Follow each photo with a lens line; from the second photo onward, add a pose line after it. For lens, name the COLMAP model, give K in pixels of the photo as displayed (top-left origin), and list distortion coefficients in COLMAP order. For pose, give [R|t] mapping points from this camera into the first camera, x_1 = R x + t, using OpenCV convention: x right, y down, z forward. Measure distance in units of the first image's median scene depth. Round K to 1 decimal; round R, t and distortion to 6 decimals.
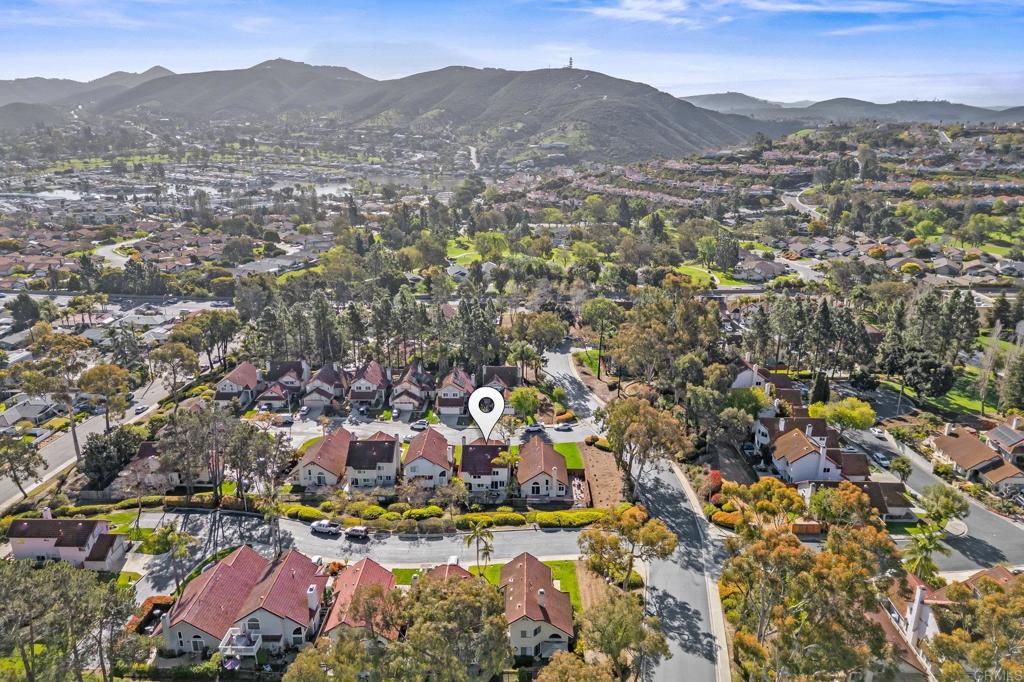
lens RADIAL K [[757.9, 0, 527.6], [0, 757.9, 338.8], [0, 0, 1]] dist [0.061981, -0.008195]
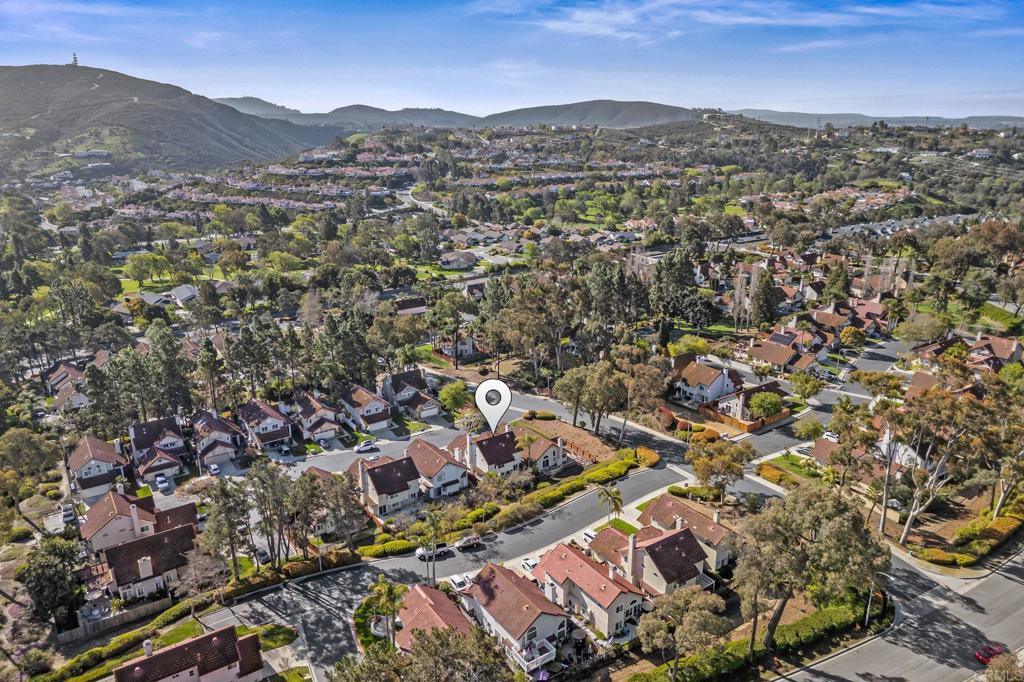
lens RADIAL K [[757.9, 0, 527.6], [0, 757.9, 338.8], [0, 0, 1]] dist [0.061981, -0.008195]
pose [[0.795415, -0.177419, 0.579515, -0.552811], [0.181504, 0.982039, 0.051528, -0.032176], [-0.578249, 0.064199, 0.813331, 0.118776]]
